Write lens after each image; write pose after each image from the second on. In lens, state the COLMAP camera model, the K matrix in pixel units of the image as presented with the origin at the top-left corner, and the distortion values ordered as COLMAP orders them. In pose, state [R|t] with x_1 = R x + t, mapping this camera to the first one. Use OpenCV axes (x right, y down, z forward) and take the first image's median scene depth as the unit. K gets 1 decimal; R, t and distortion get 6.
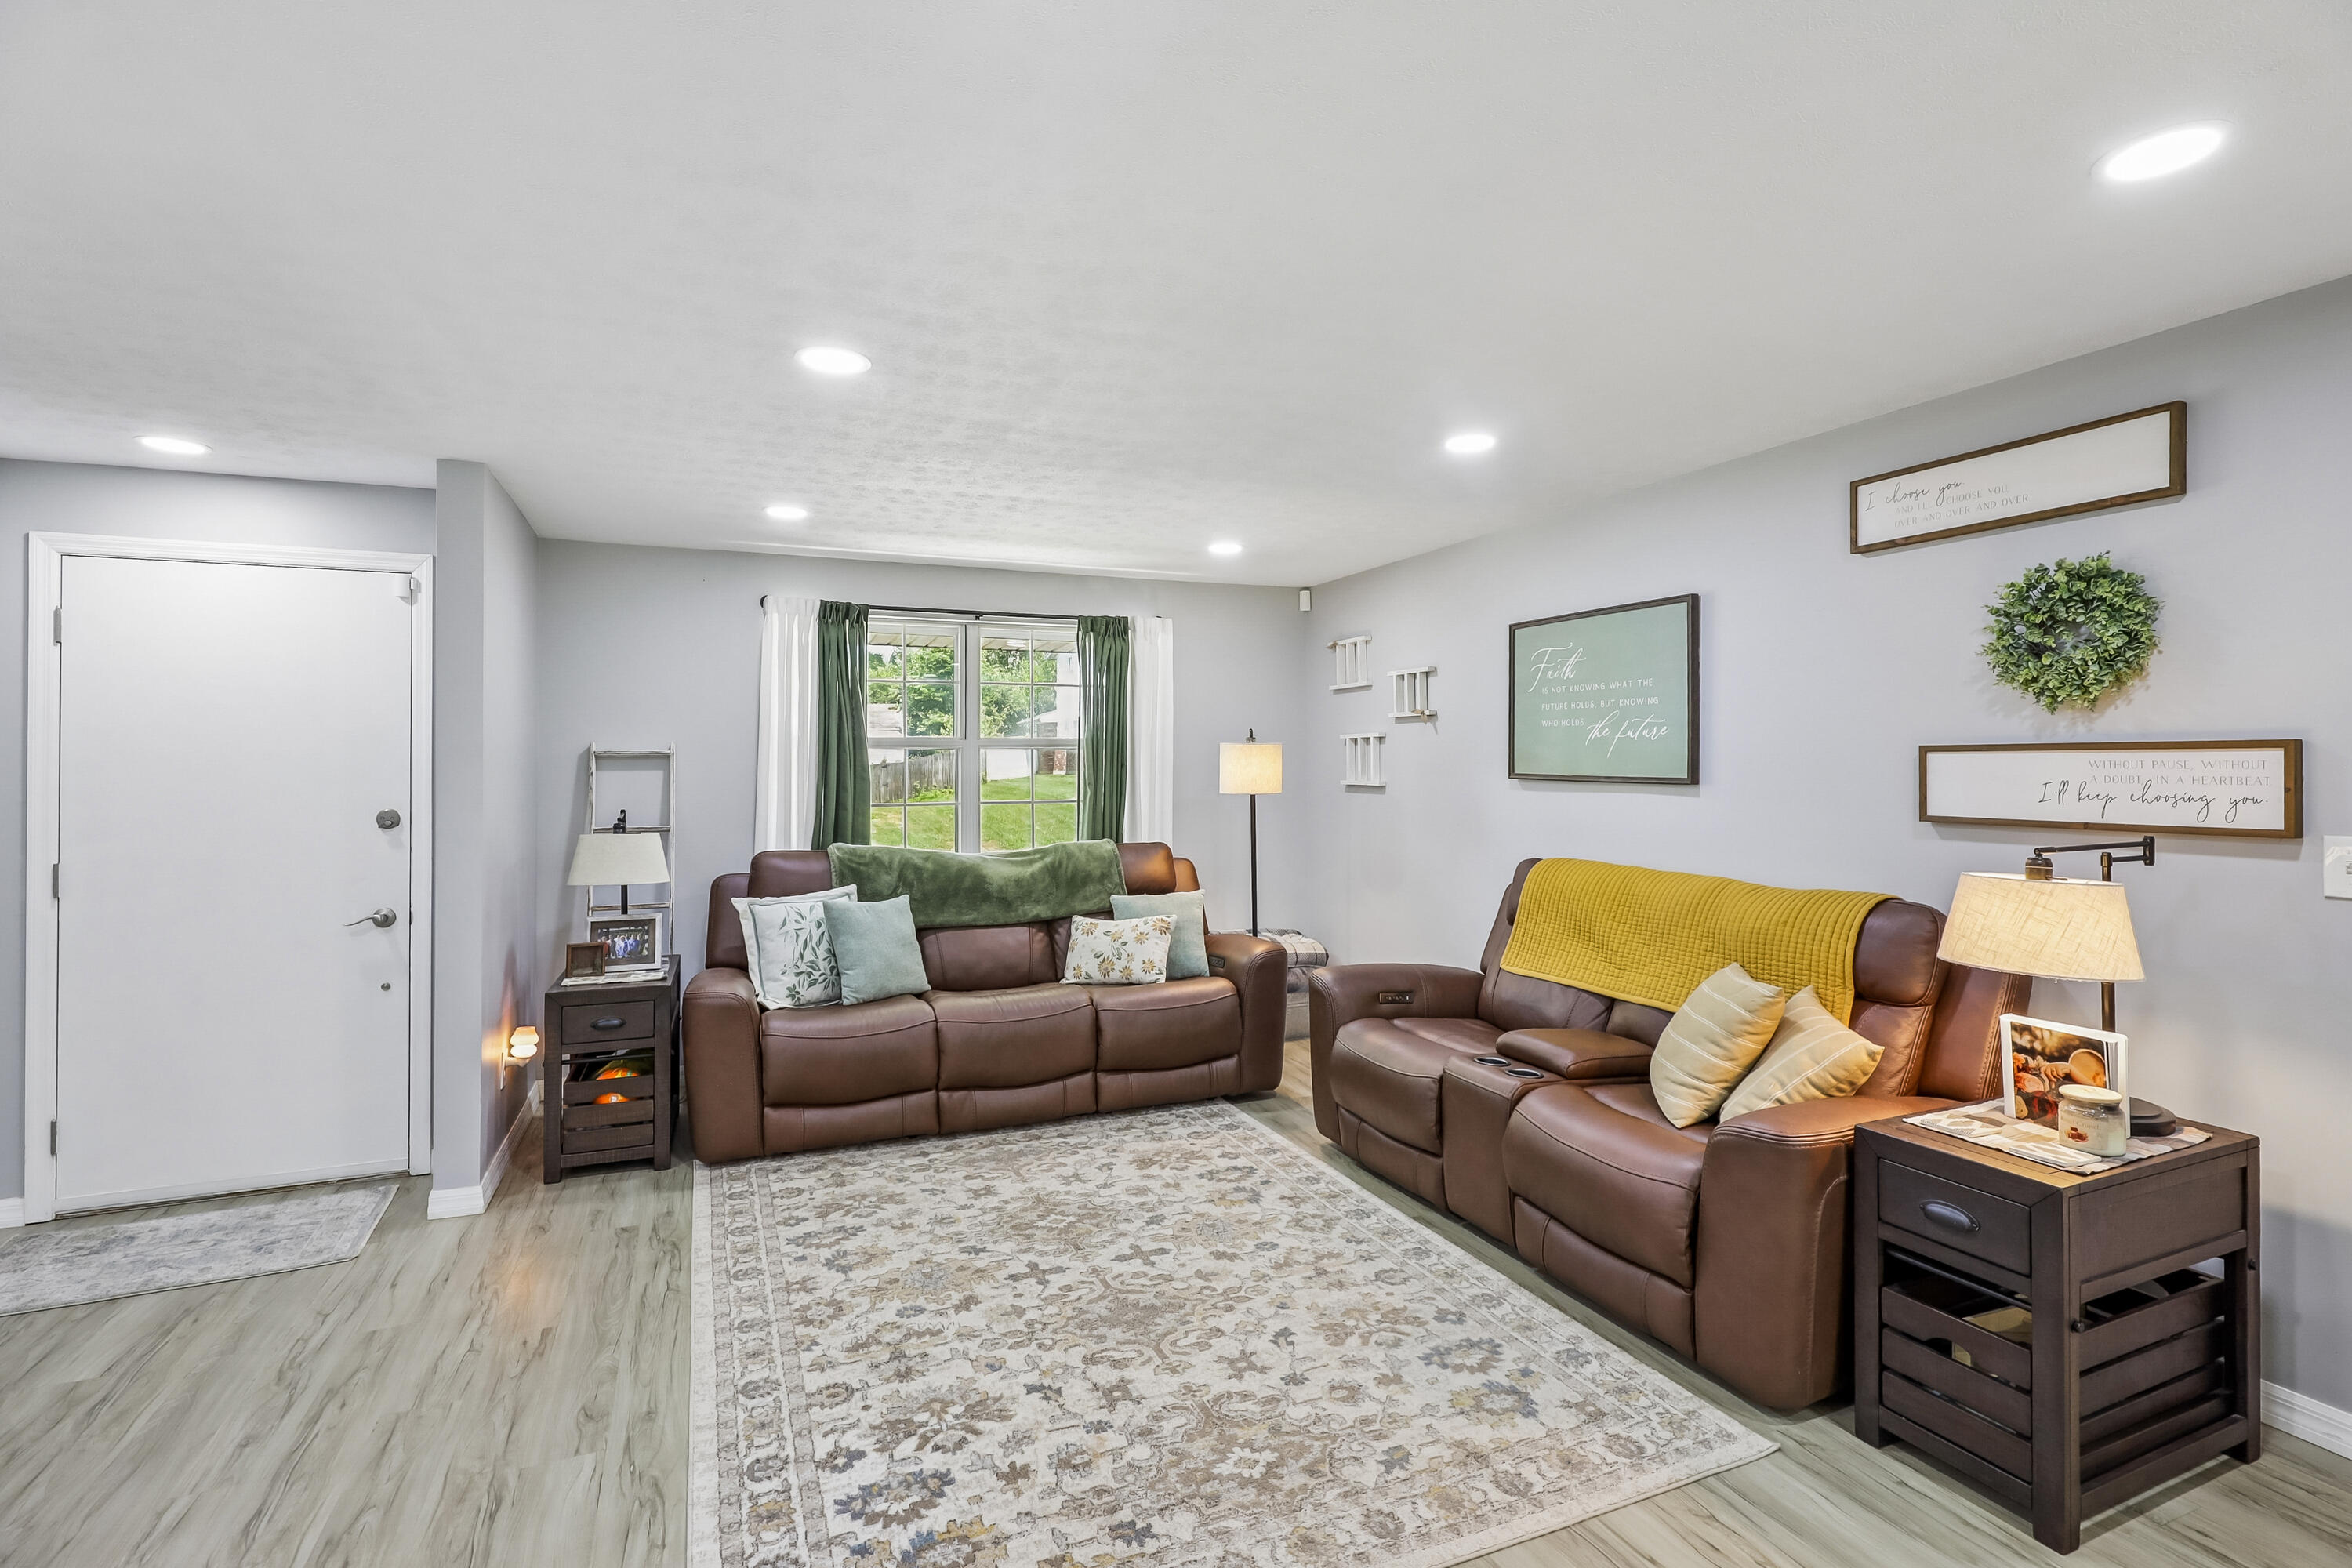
lens RADIAL K [[1120.1, 0, 1186.5], [0, 1120.1, 763.3], [0, 0, 1]] dist [-0.001576, -0.000105]
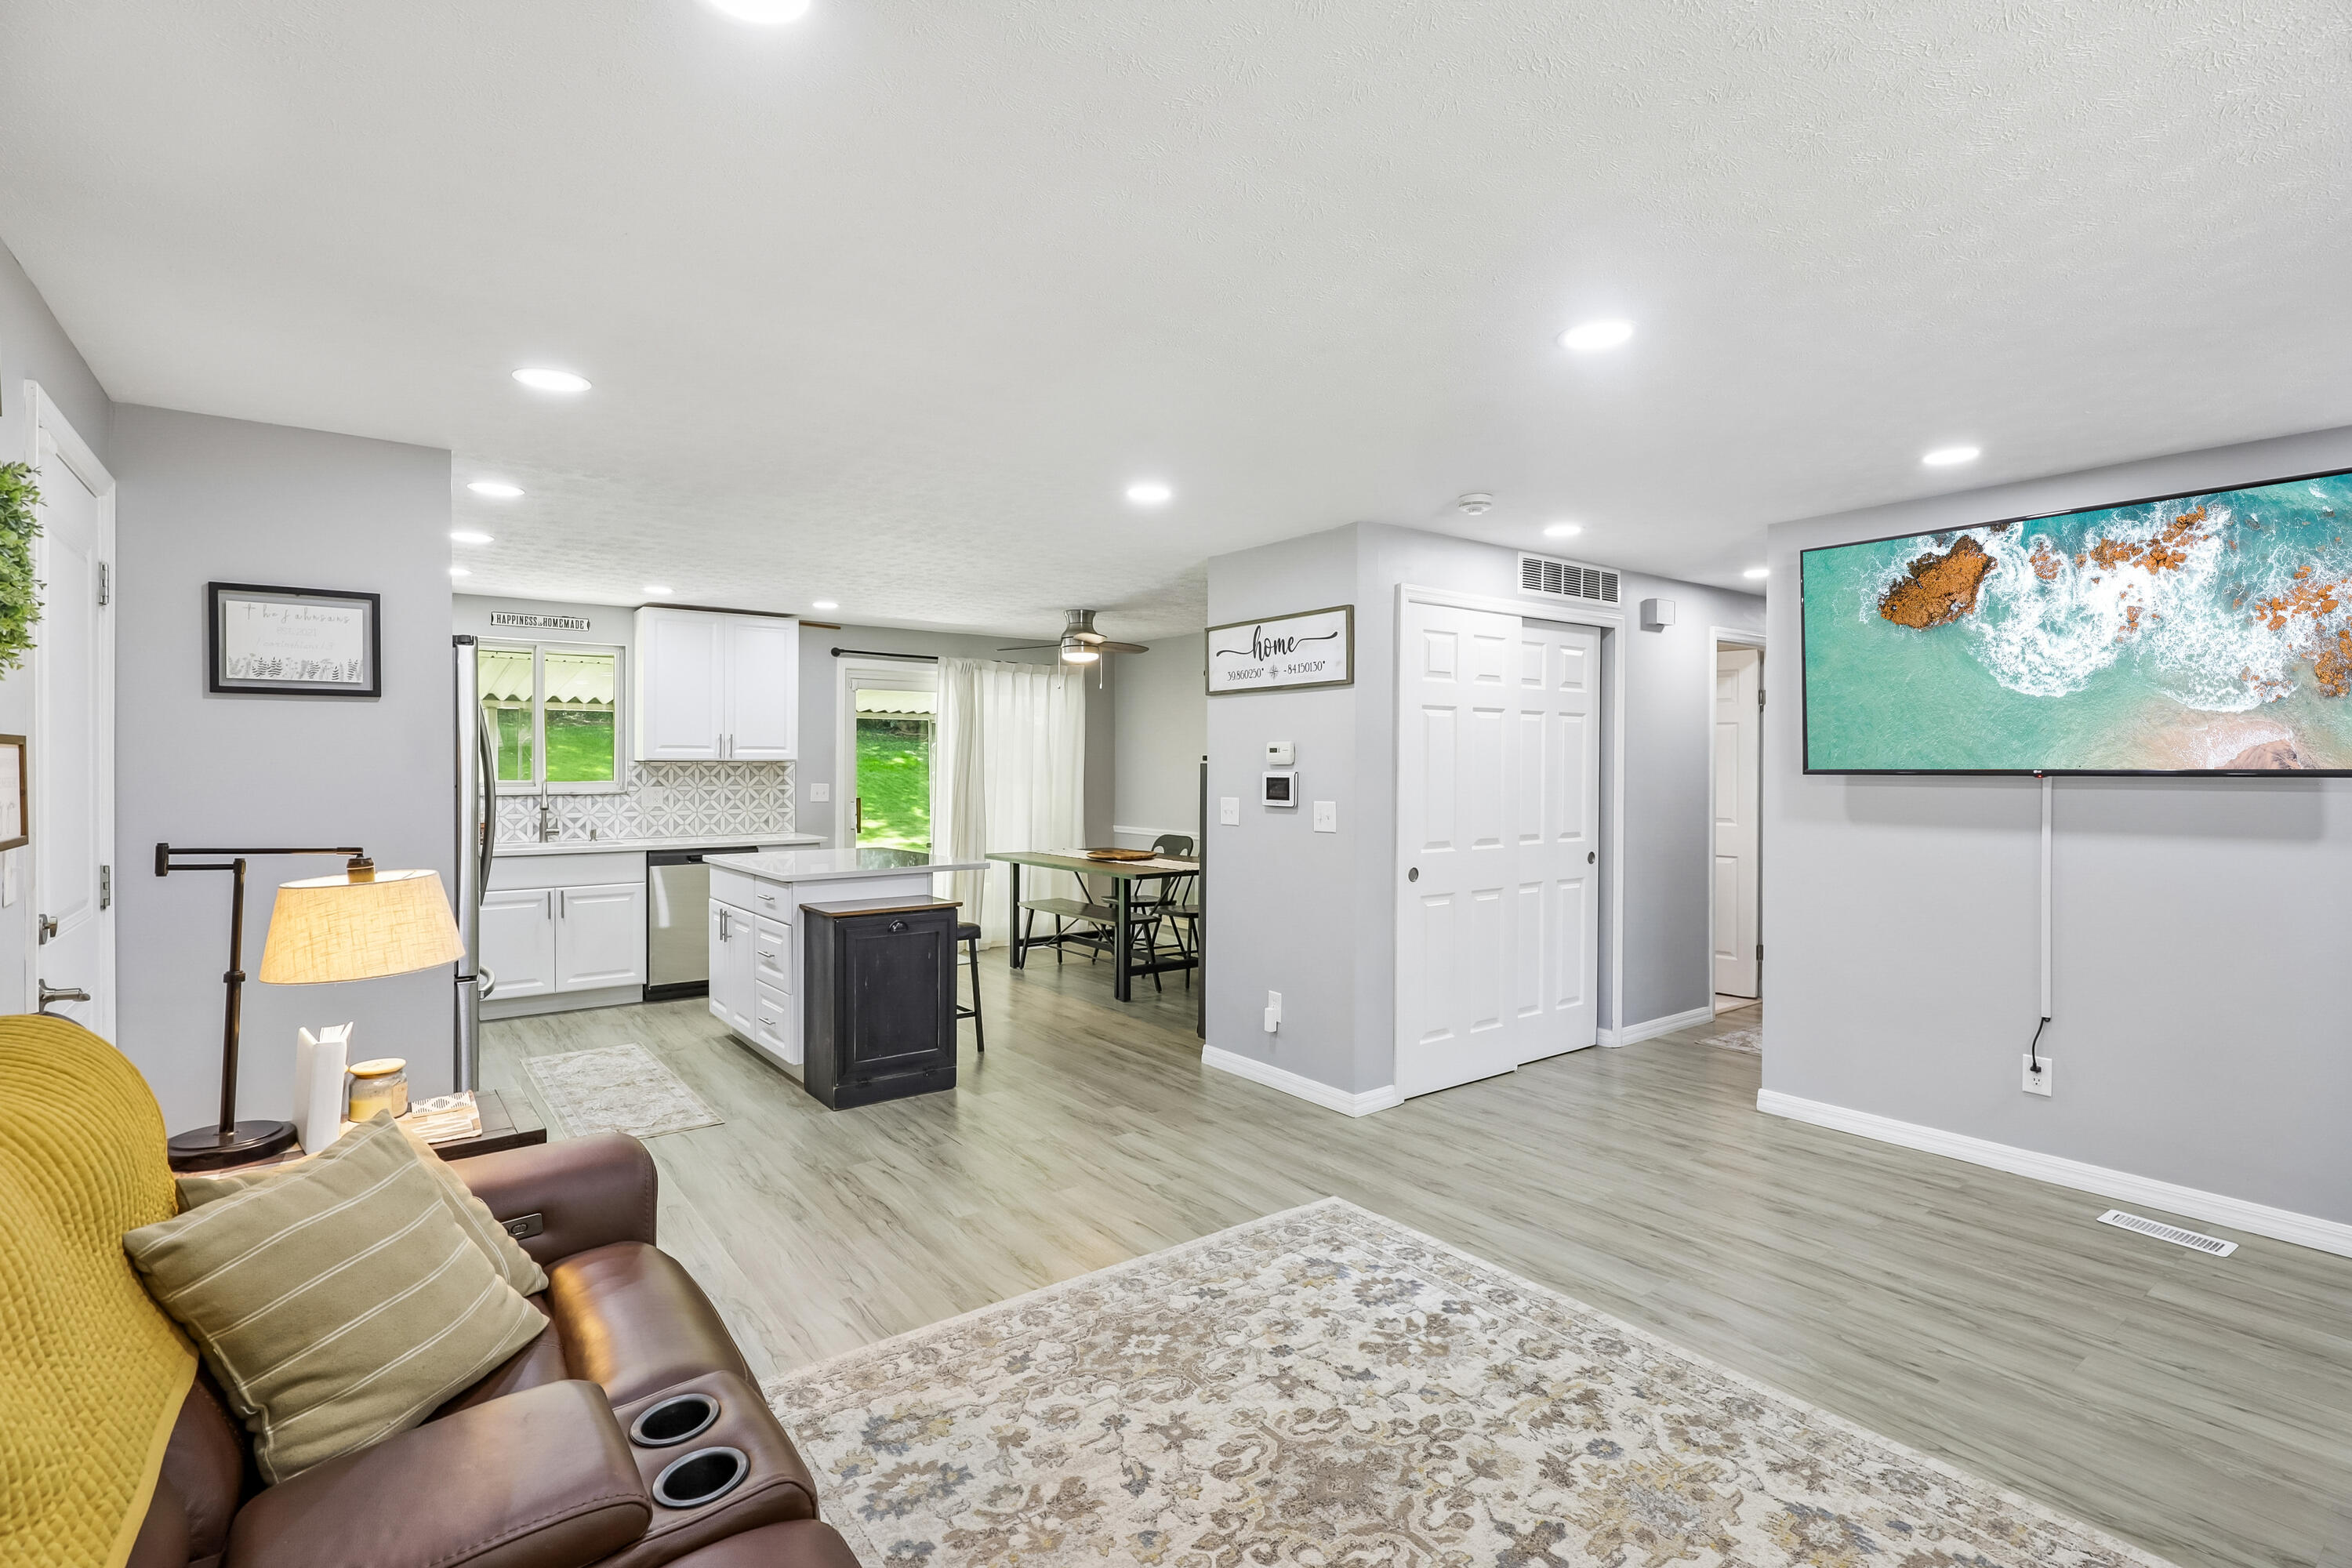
lens RADIAL K [[1101.4, 0, 1184.1], [0, 1101.4, 763.0], [0, 0, 1]] dist [-0.003258, -0.000138]
pose [[-0.971176, 0.002003, -0.238354, 0.174985], [0.002290, 0.999997, -0.000929, 0.001820], [0.238351, -0.001449, -0.971178, 1.290098]]
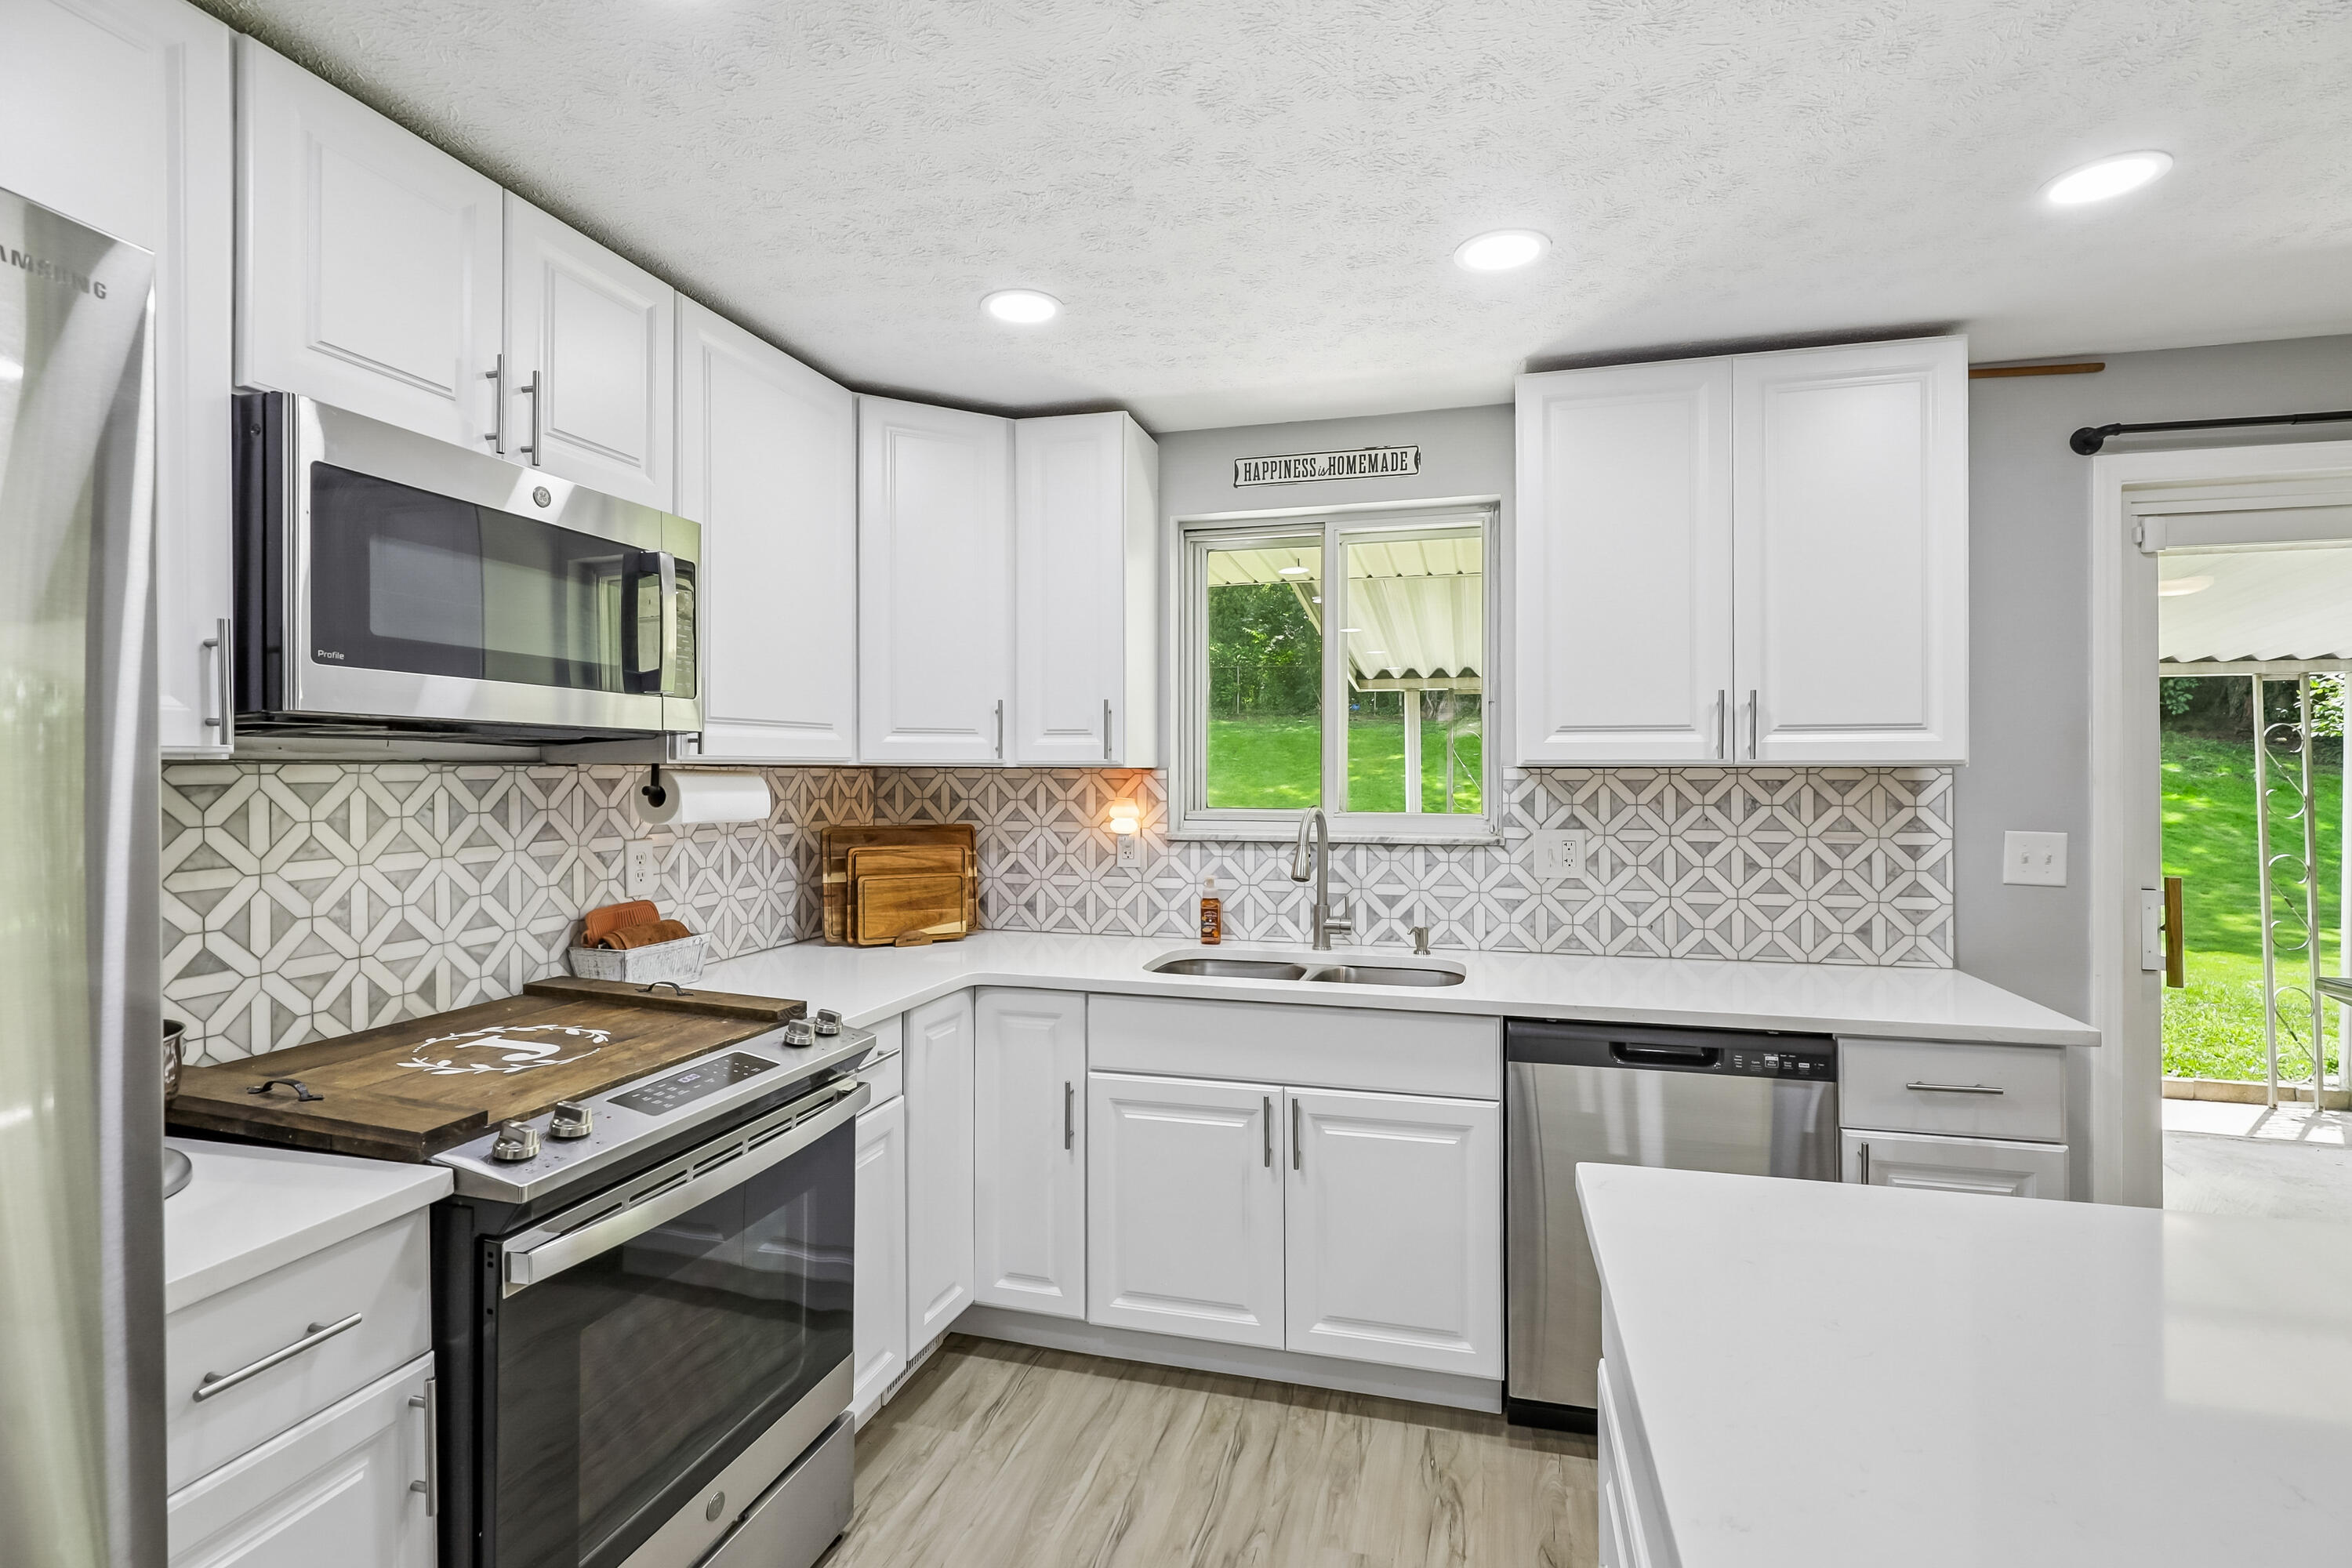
lens RADIAL K [[1101.4, 0, 1184.1], [0, 1101.4, 763.0], [0, 0, 1]] dist [-0.003258, -0.000138]
pose [[-0.783789, 0.007845, 0.620977, 0.333166], [0.003351, 0.999959, -0.008403, -0.002688], [-0.621018, -0.004505, -0.783783, 0.031073]]
